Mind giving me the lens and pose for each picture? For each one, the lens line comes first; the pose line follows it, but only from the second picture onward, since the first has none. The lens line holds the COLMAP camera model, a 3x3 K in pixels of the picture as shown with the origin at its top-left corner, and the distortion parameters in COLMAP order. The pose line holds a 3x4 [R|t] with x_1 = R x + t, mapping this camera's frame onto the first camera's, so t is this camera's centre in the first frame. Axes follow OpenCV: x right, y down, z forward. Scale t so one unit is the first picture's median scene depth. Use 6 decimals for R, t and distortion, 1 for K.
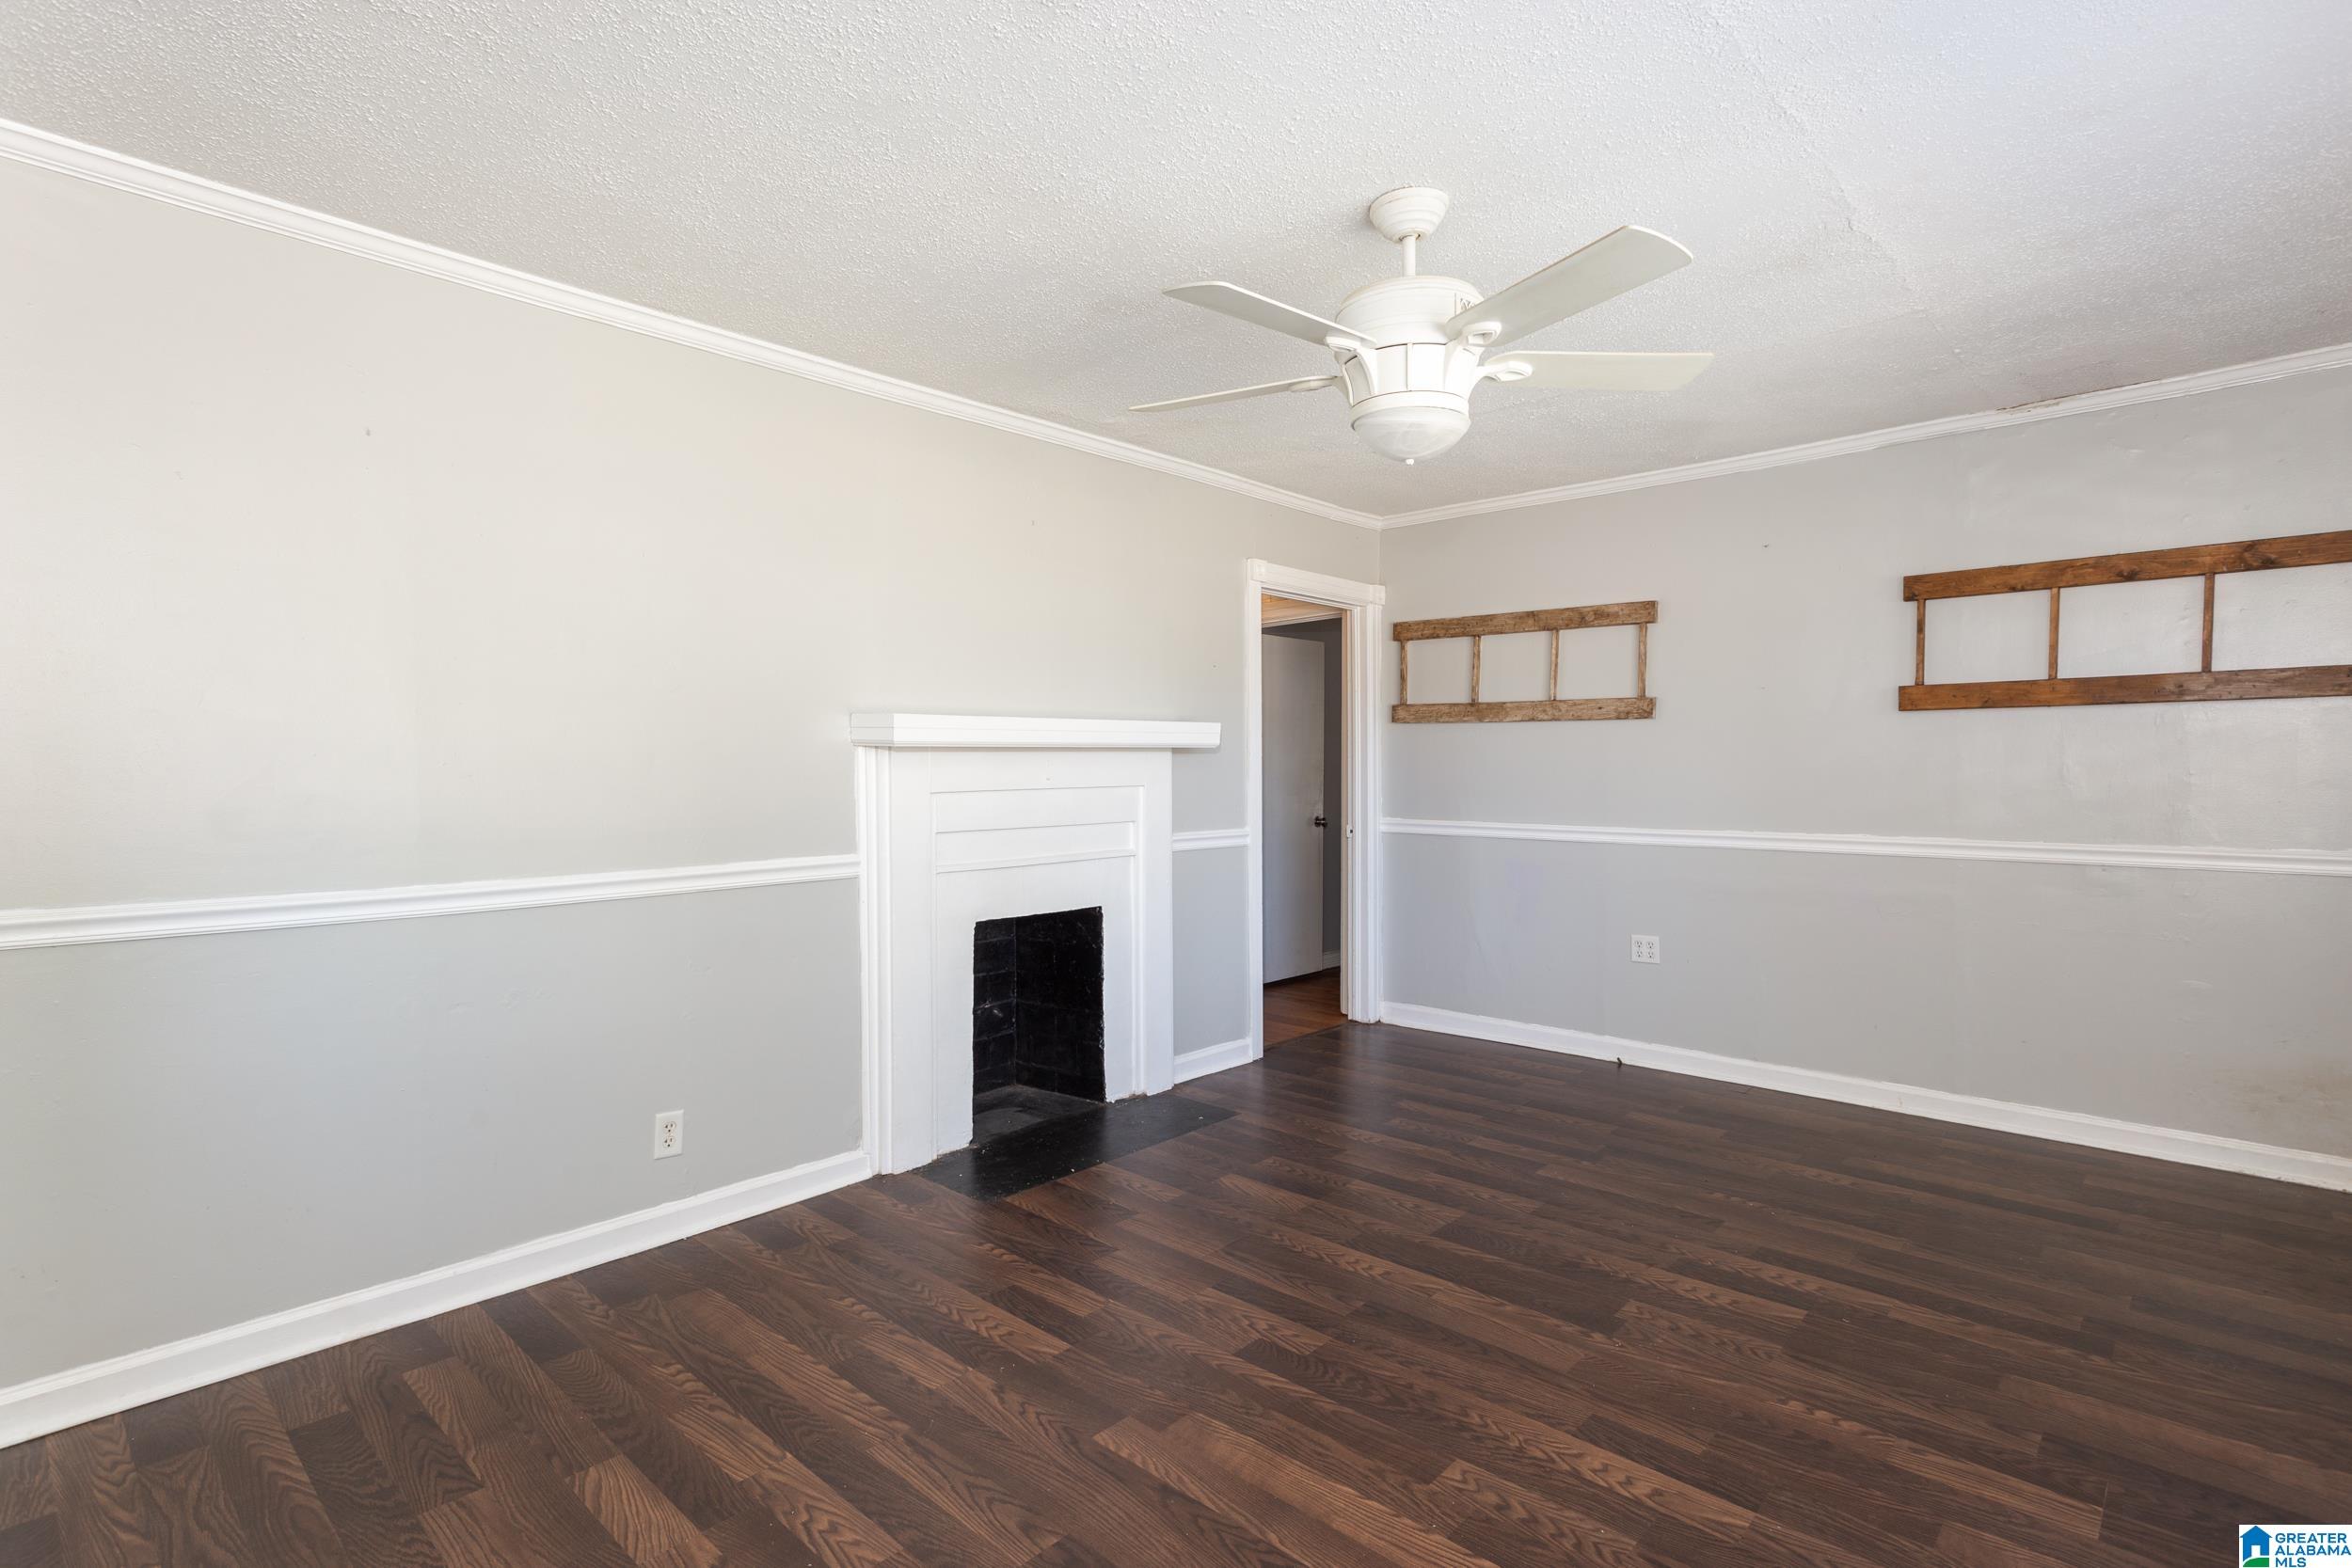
lens RADIAL K [[1134.1, 0, 1167.6], [0, 1134.1, 738.9], [0, 0, 1]] dist [0.002210, 0.000041]
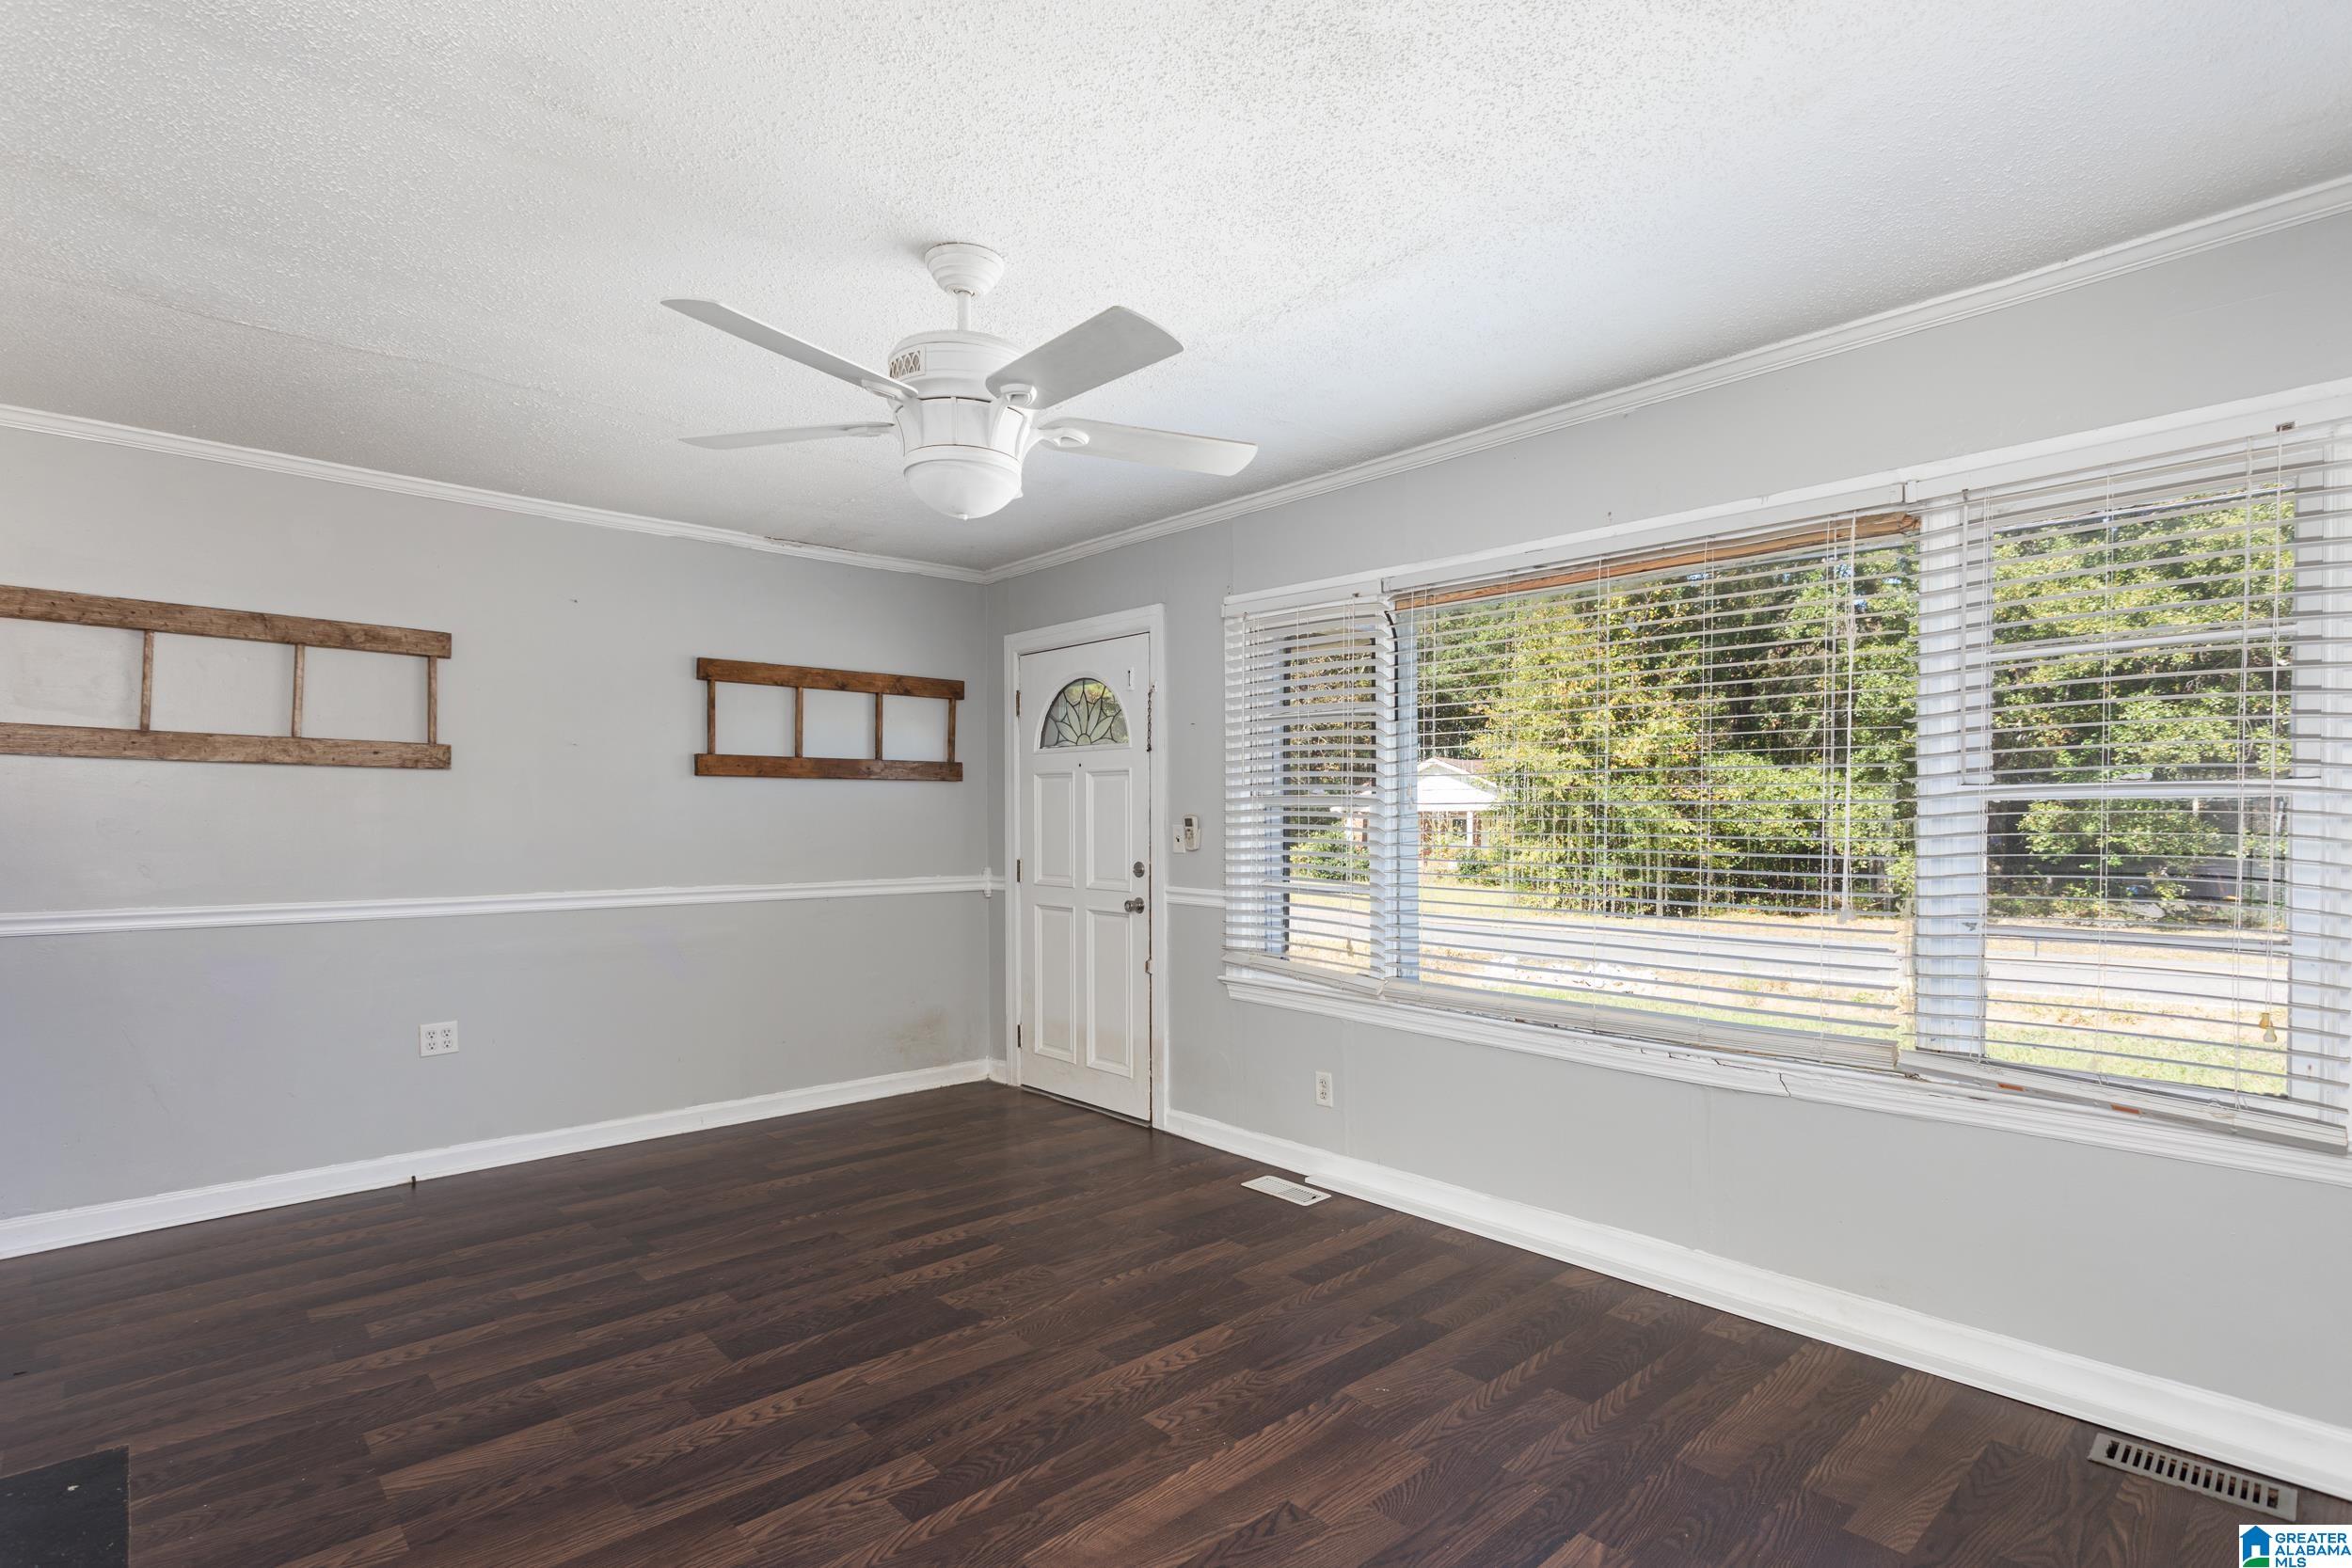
lens RADIAL K [[1147.4, 0, 1176.0], [0, 1147.4, 784.0], [0, 0, 1]] dist [0.002071, 0.000420]
pose [[0.077268, 0.035247, 0.996387, -0.583986], [-0.022219, 0.999188, -0.033623, 0.014936], [-0.996763, -0.019540, 0.077988, 0.551410]]
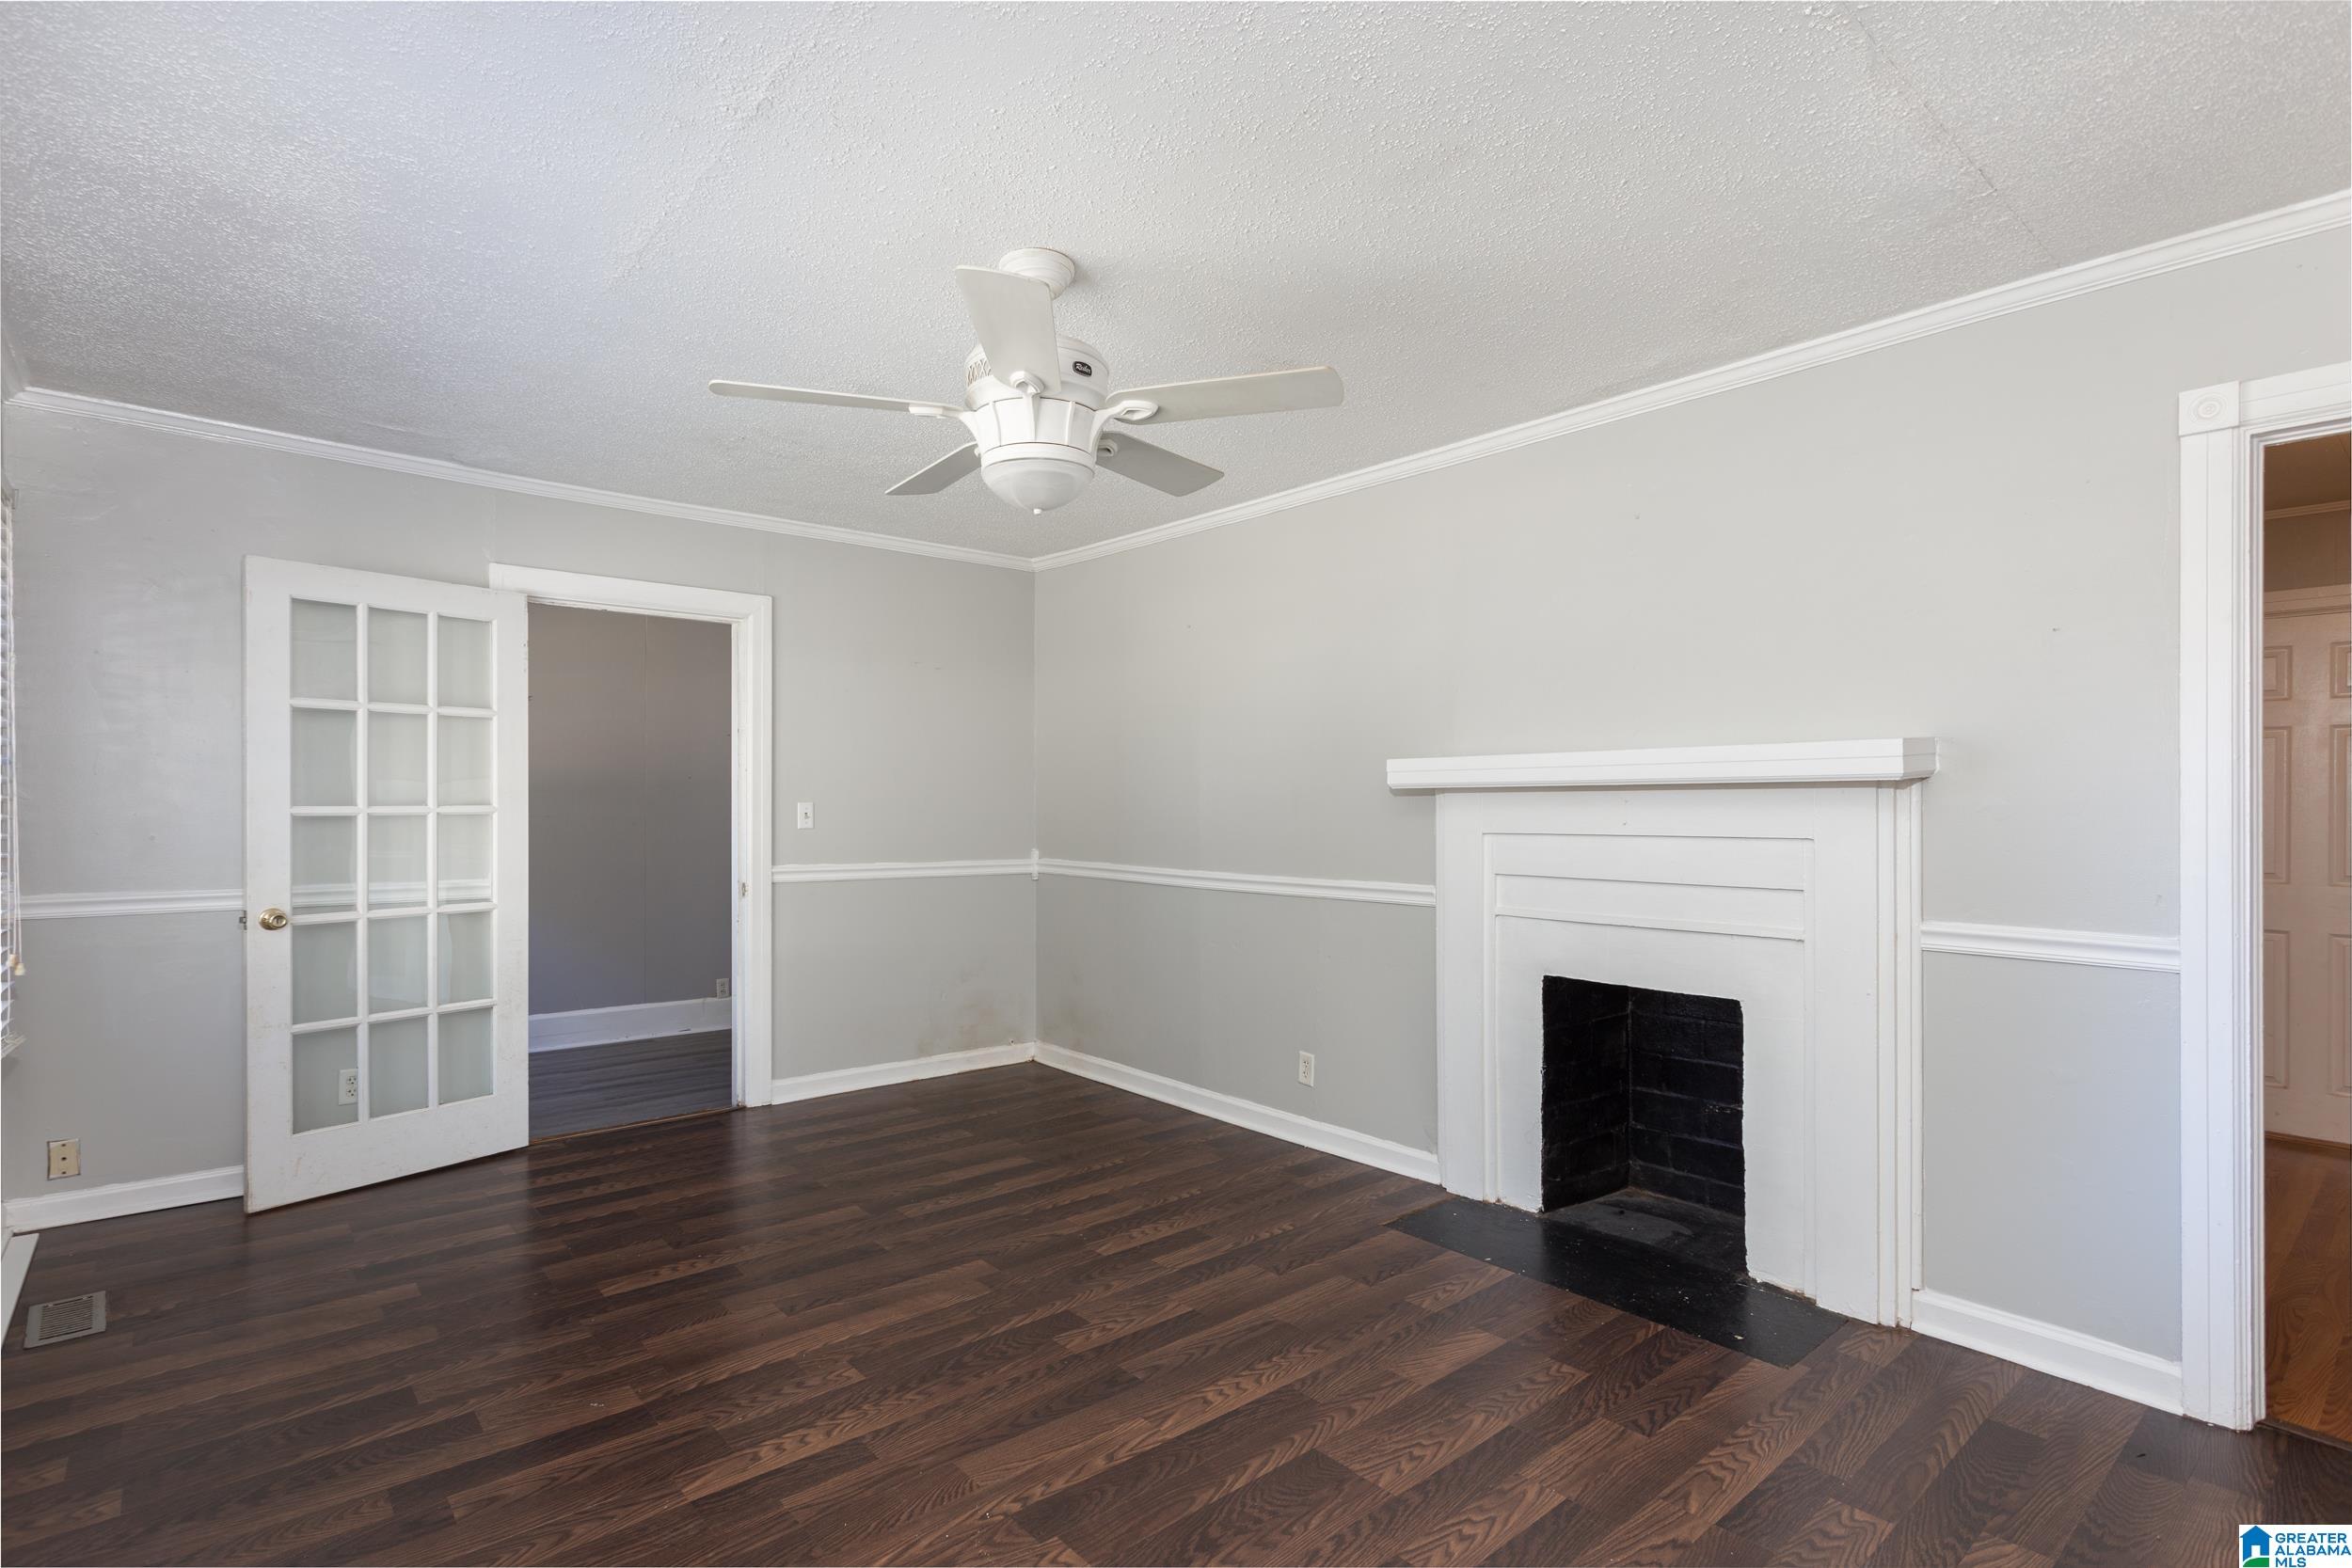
lens RADIAL K [[1147.4, 0, 1176.0], [0, 1147.4, 784.0], [0, 0, 1]] dist [0.002071, 0.000420]
pose [[-0.104476, -0.012858, -0.994444, 0.900691], [0.019592, 0.999696, -0.014984, 0.016279], [0.994334, -0.021049, -0.104193, 0.915185]]
